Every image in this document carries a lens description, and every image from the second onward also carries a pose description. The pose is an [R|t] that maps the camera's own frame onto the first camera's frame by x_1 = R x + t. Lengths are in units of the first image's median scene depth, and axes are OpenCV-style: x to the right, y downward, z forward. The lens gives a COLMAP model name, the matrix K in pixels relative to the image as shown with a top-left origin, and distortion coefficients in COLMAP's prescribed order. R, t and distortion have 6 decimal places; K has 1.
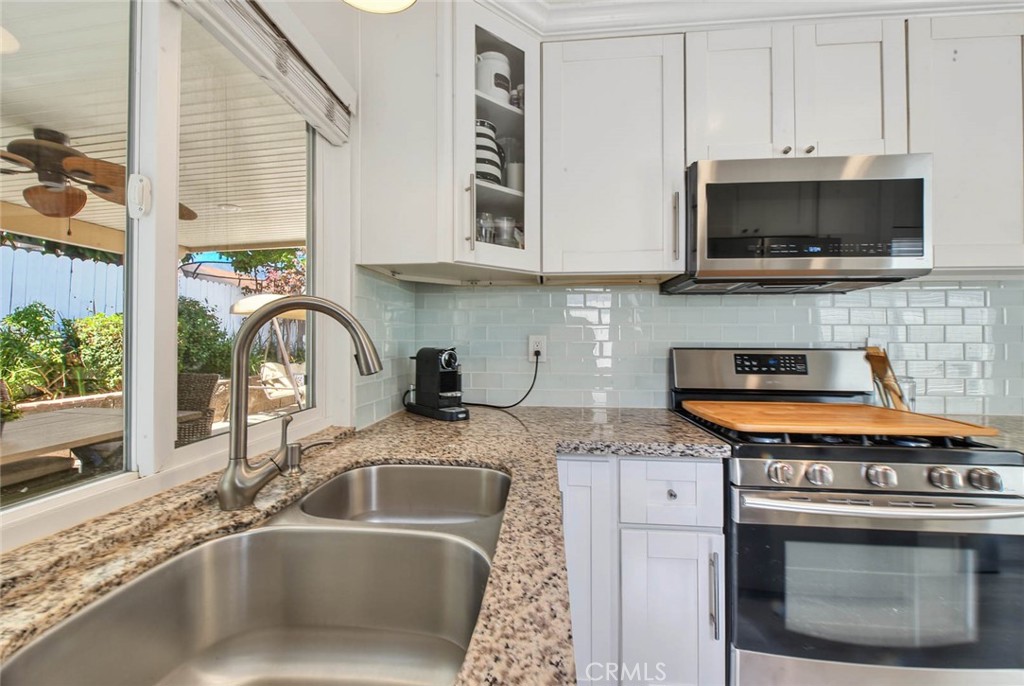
lens RADIAL K [[421.8, 0, 506.9], [0, 421.8, 343.3], [0, 0, 1]] dist [0.002381, -0.002760]
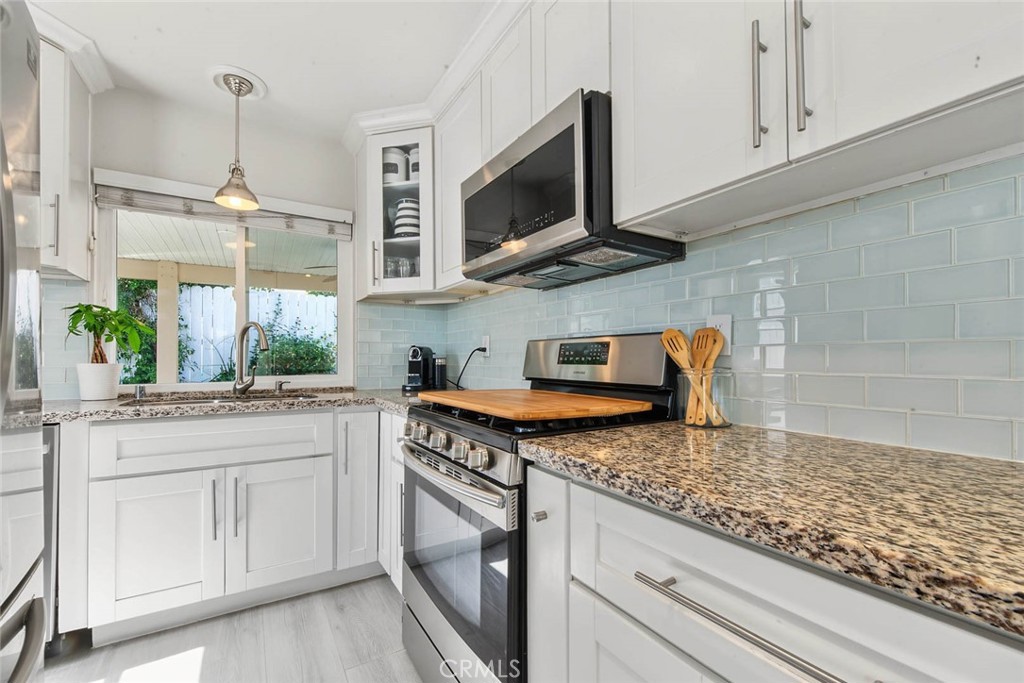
lens RADIAL K [[421.8, 0, 511.5], [0, 421.8, 349.5], [0, 0, 1]] dist [0.002381, -0.002760]
pose [[0.609170, -0.018781, -0.792817, 1.257970], [0.008180, 0.999815, -0.017398, 0.055355], [0.792998, 0.004113, 0.609211, 0.320123]]
